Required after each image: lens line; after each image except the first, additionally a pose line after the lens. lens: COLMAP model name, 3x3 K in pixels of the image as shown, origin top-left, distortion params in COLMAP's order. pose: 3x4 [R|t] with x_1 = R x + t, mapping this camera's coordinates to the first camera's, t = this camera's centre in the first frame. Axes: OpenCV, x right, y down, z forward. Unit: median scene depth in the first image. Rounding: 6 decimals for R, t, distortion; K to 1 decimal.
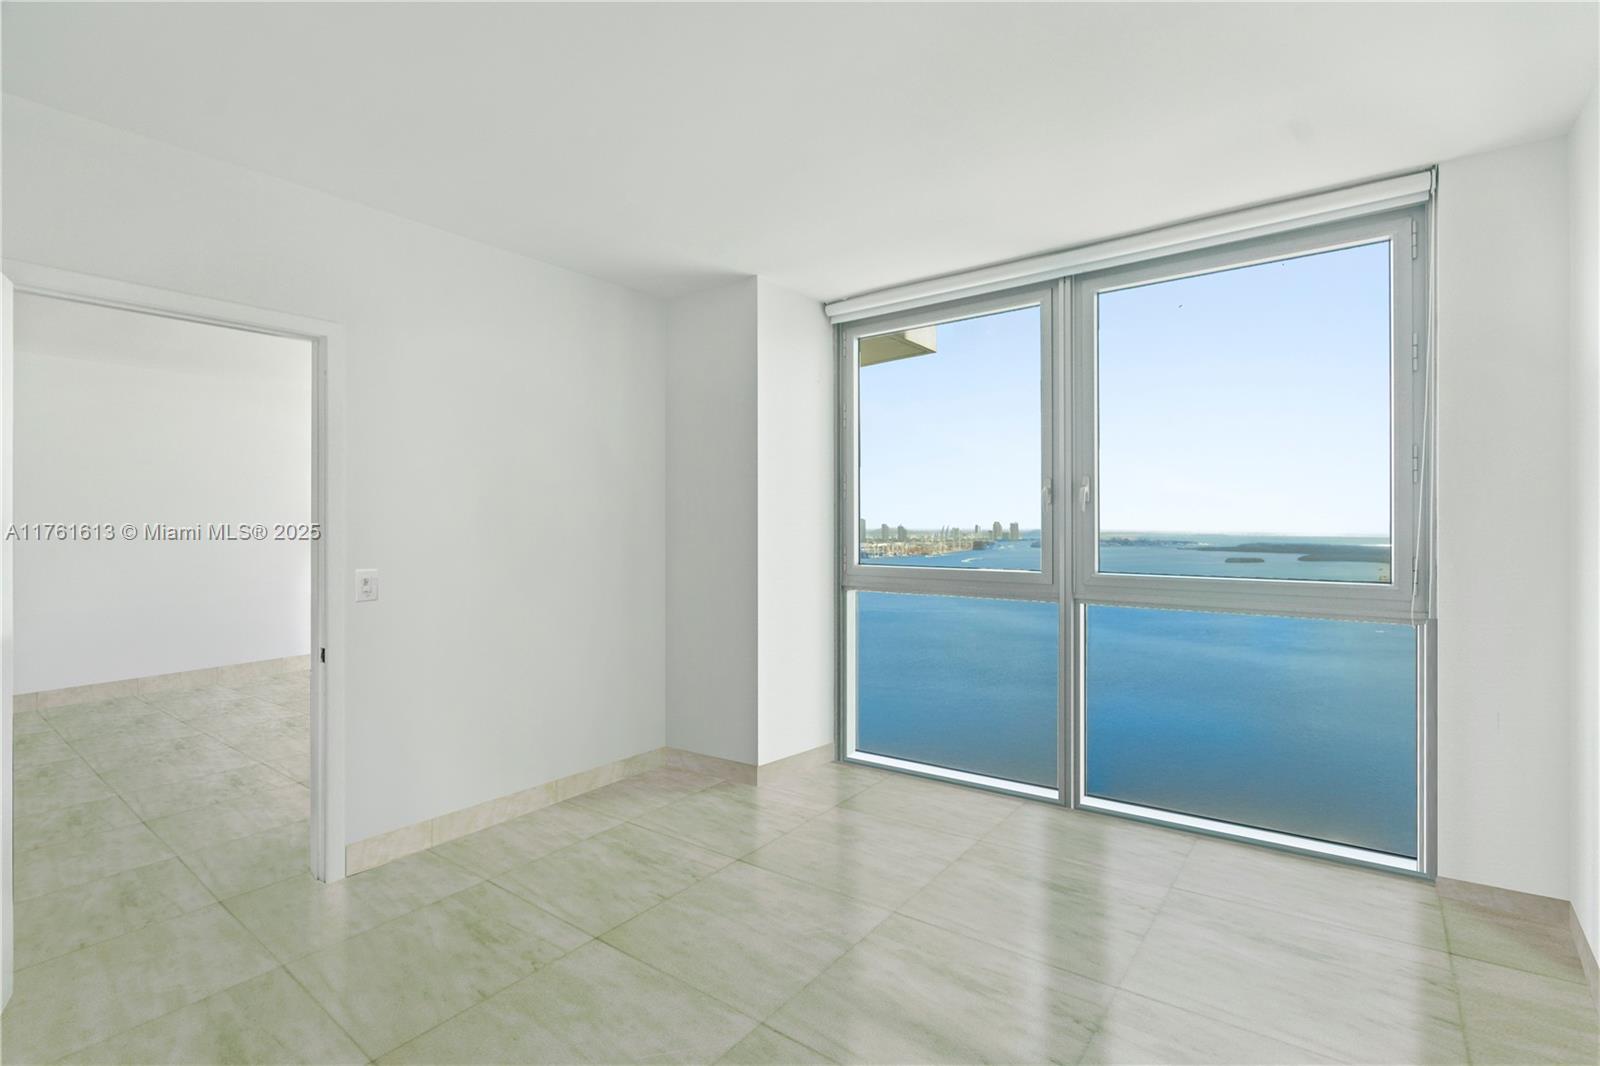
lens RADIAL K [[755.9, 0, 807.2], [0, 755.9, 526.8], [0, 0, 1]] dist [0.001136, 0.000729]
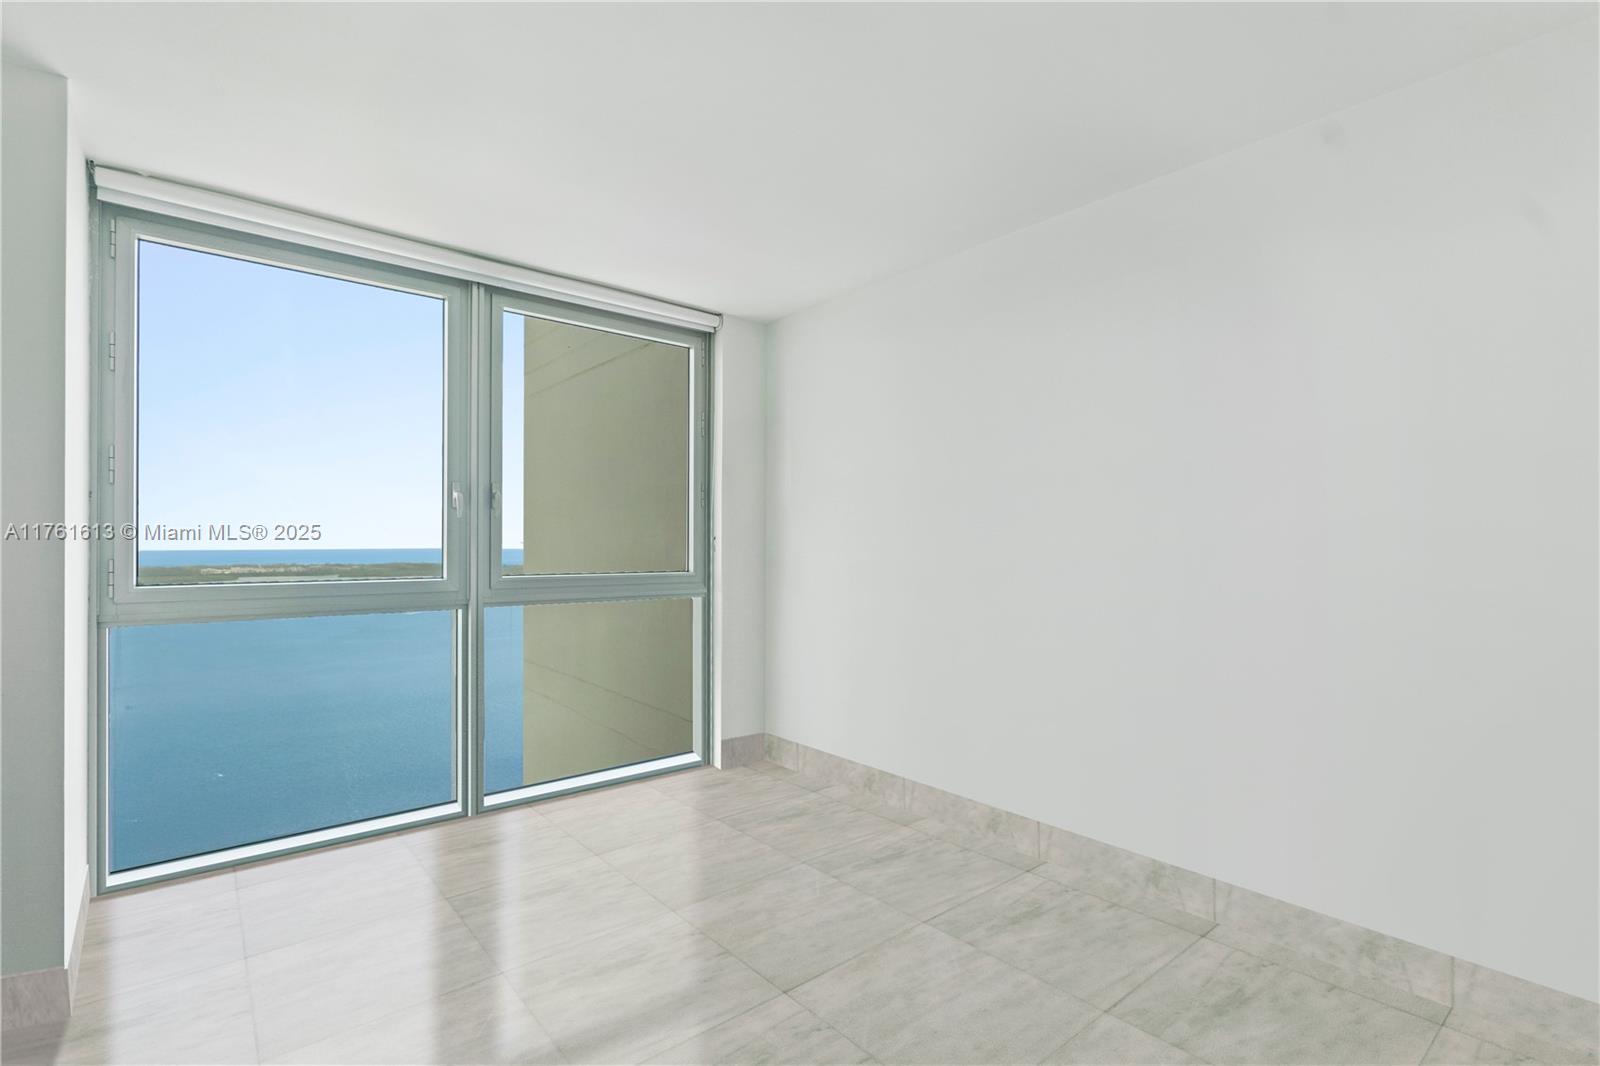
lens RADIAL K [[735.1, 0, 795.7], [0, 735.1, 538.1], [0, 0, 1]] dist [-0.004556, 0.000089]
pose [[0.215887, 0.005035, 0.976405, -0.508879], [-0.008605, 0.999958, -0.003254, 0.005971], [-0.976381, -0.007699, 0.215921, 0.375515]]
